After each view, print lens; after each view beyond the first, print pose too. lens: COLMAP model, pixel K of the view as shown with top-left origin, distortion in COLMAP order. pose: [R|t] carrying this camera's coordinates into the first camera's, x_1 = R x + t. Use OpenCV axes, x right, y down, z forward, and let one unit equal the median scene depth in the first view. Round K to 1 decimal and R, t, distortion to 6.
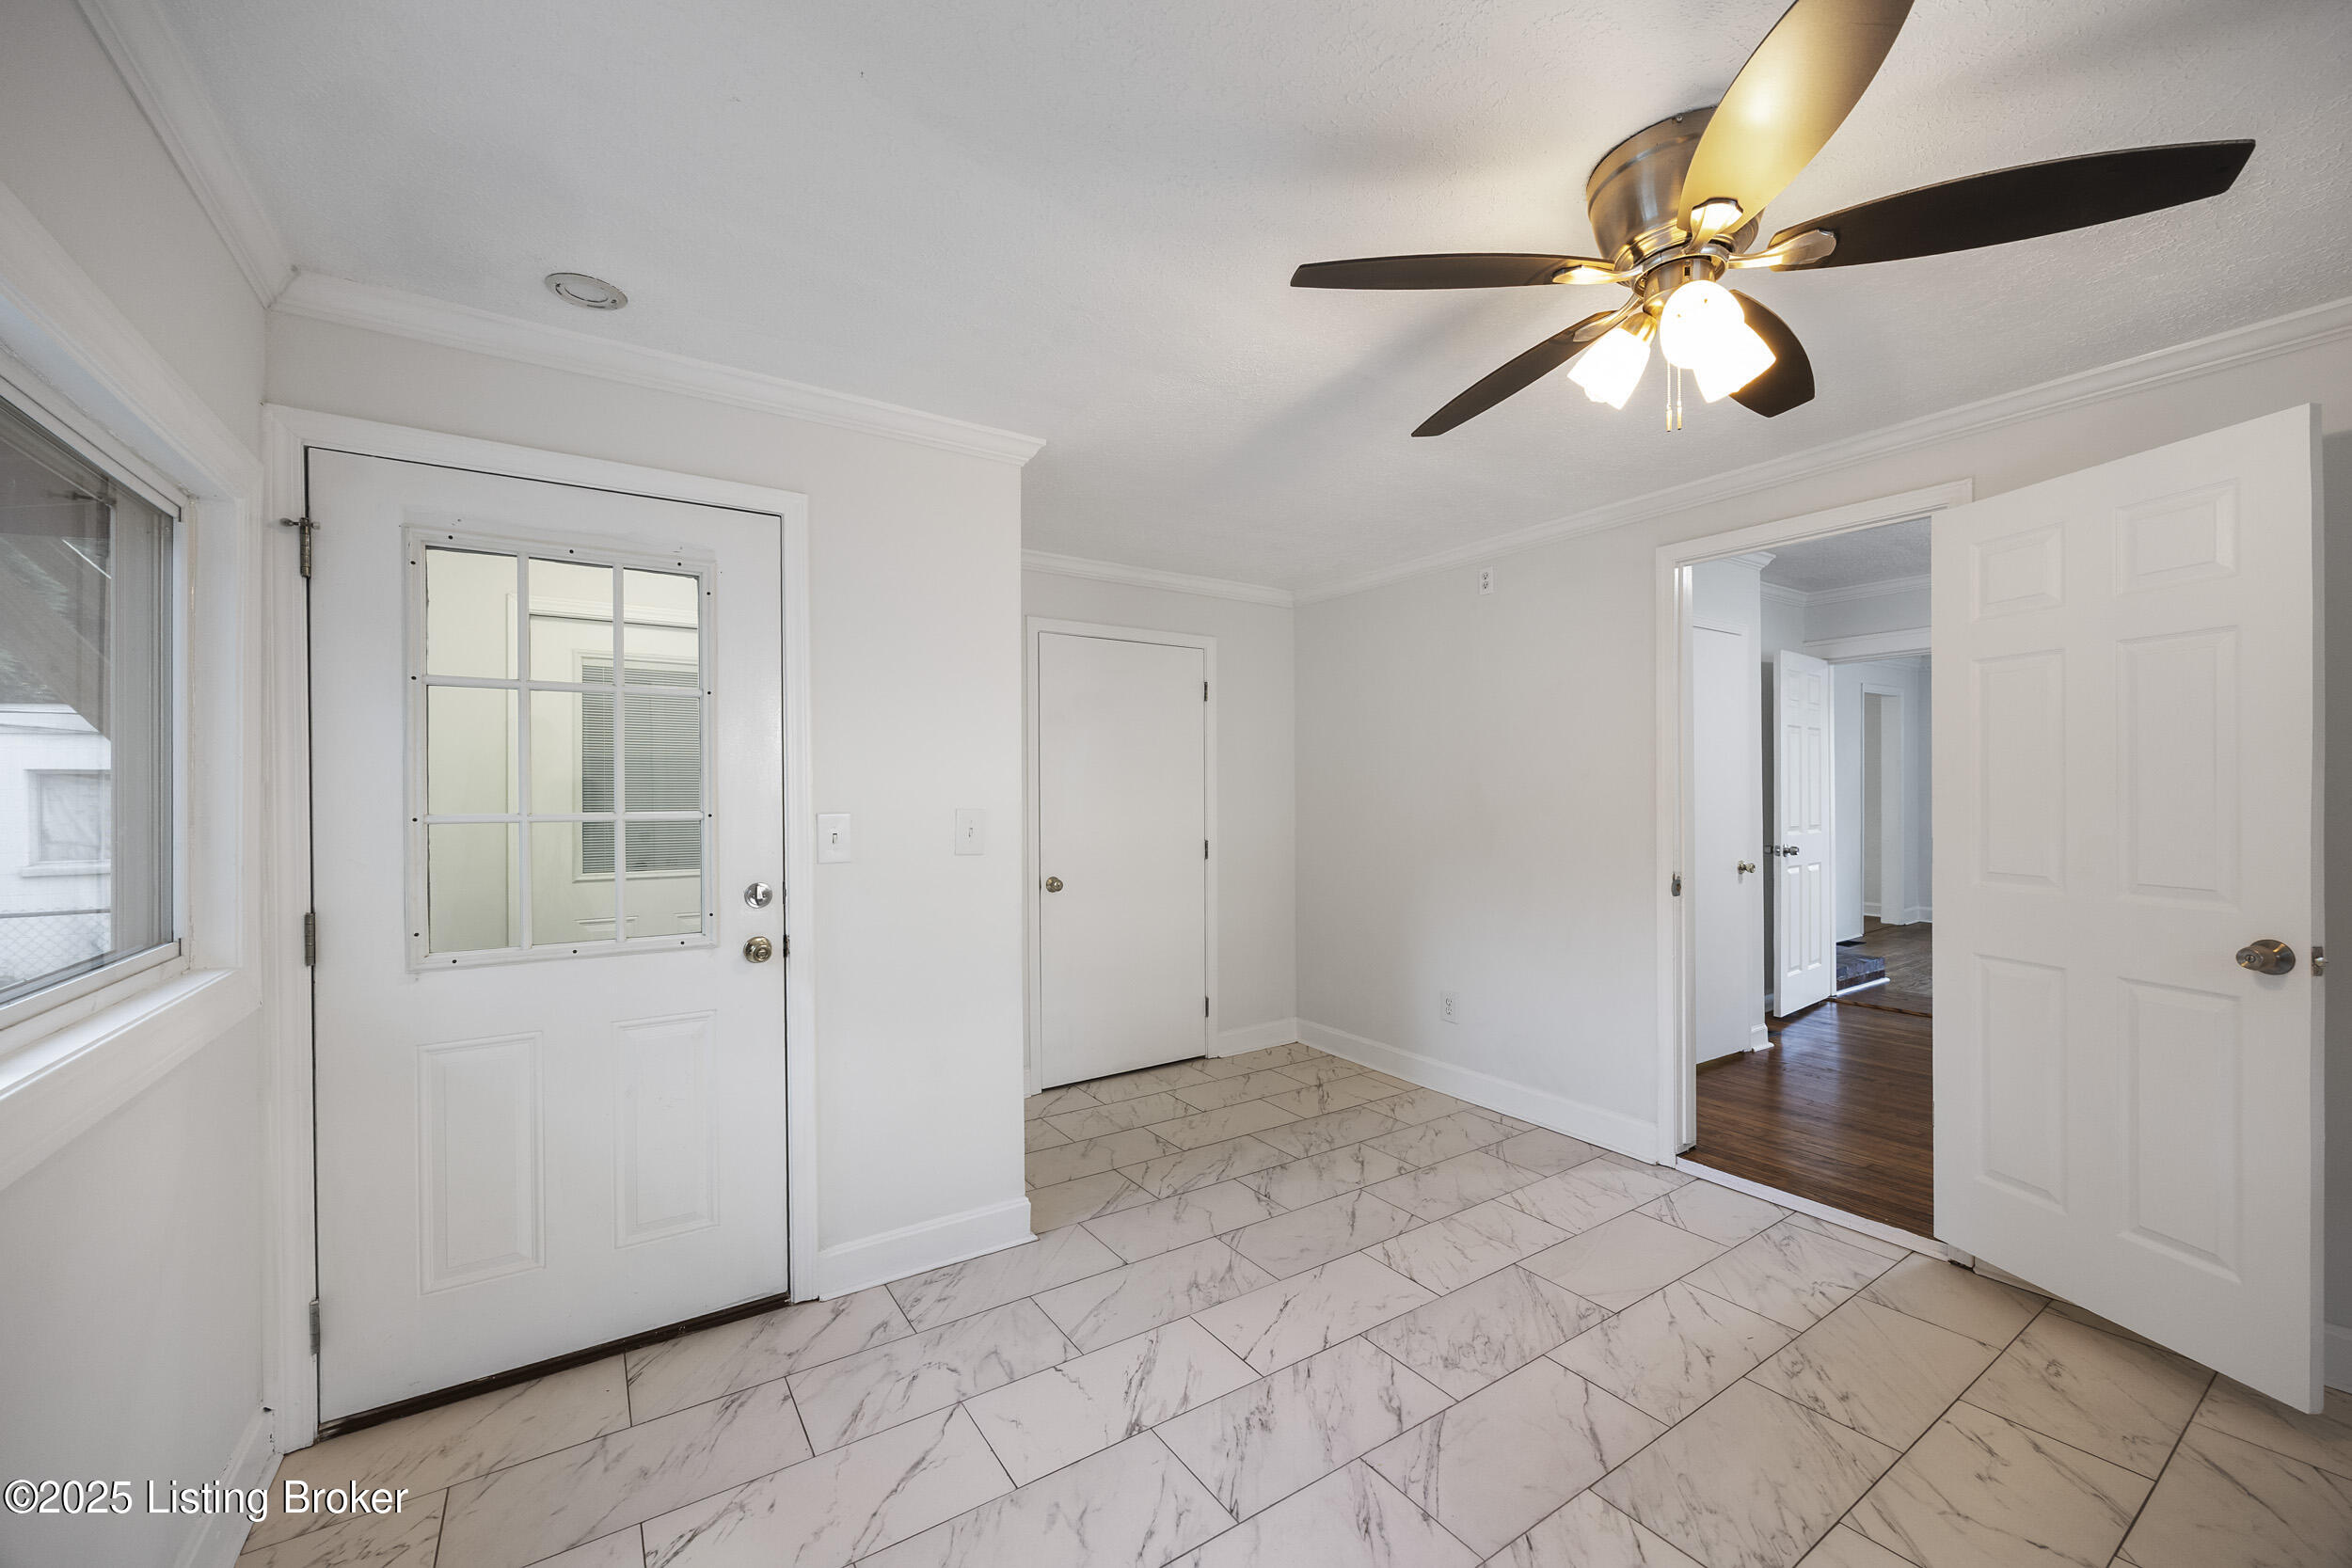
lens RADIAL K [[897.9, 0, 1184.2], [0, 897.9, 794.2], [0, 0, 1]] dist [0.000624, 0.000086]
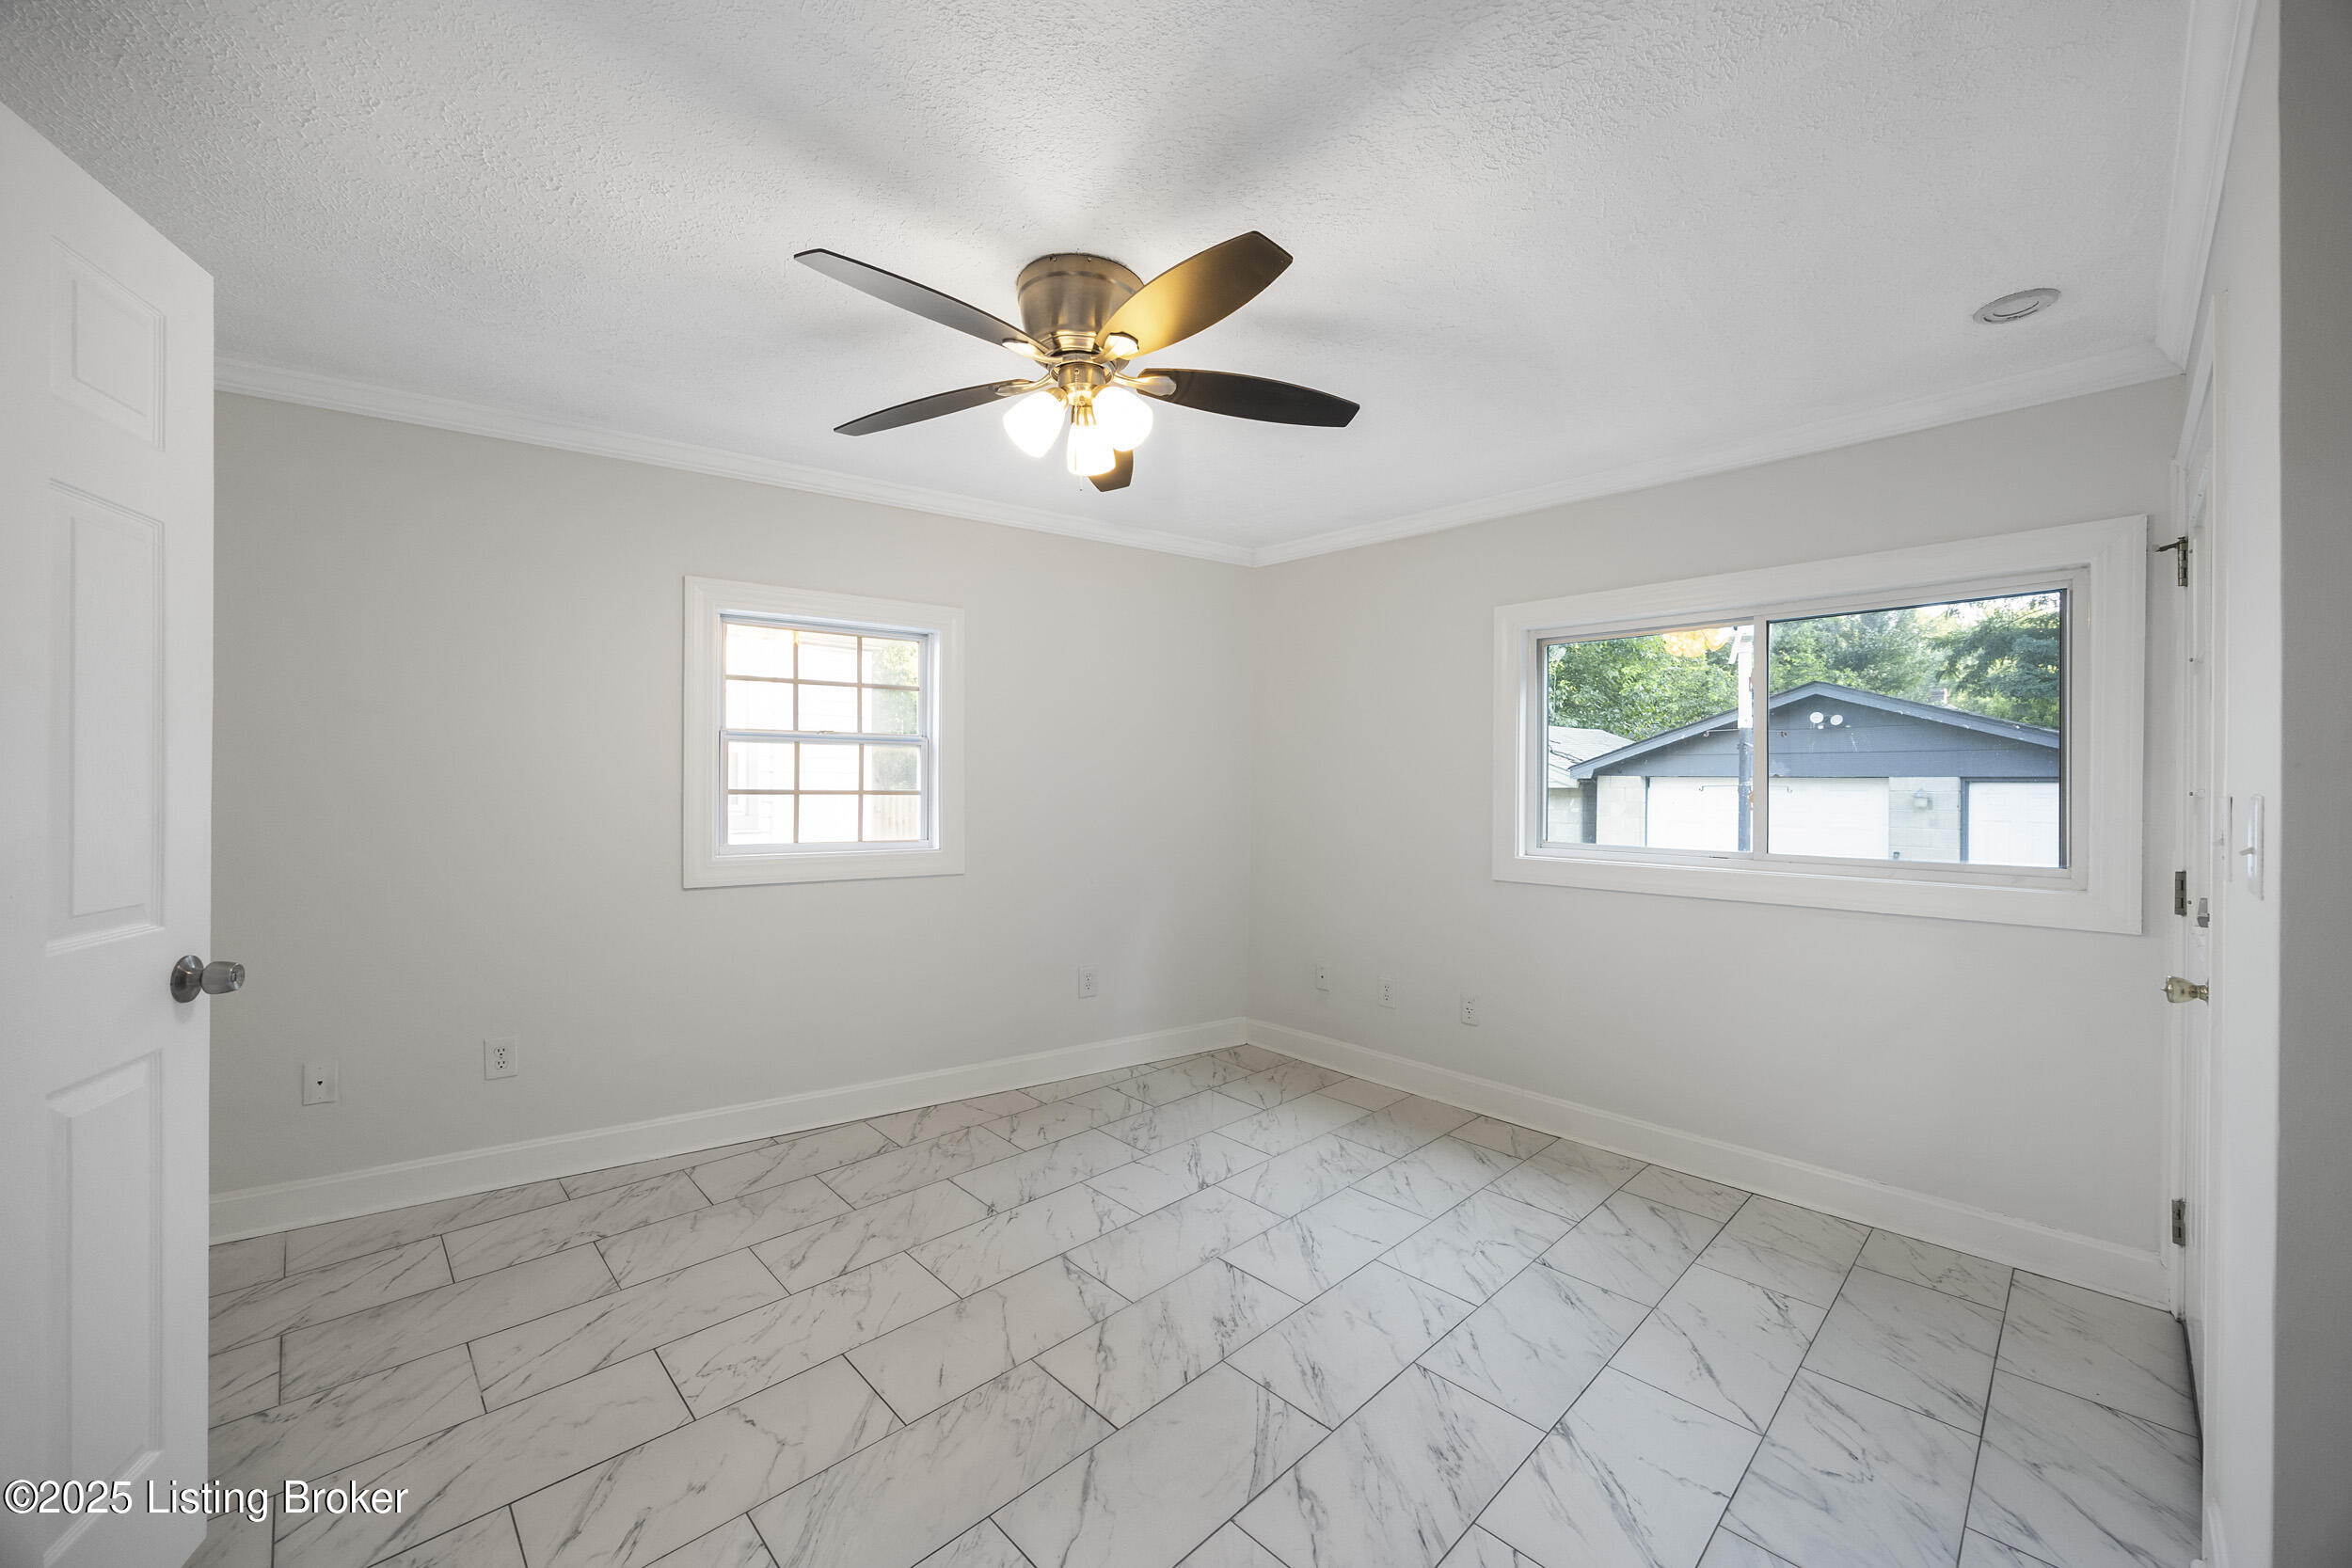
lens RADIAL K [[897.9, 0, 1184.2], [0, 897.9, 794.2], [0, 0, 1]] dist [0.000624, 0.000086]
pose [[-0.982991, 0.000813, -0.183653, 0.432044], [-0.000839, 0.999960, 0.008917, 0.015406], [0.183653, 0.008919, -0.982951, 1.554696]]
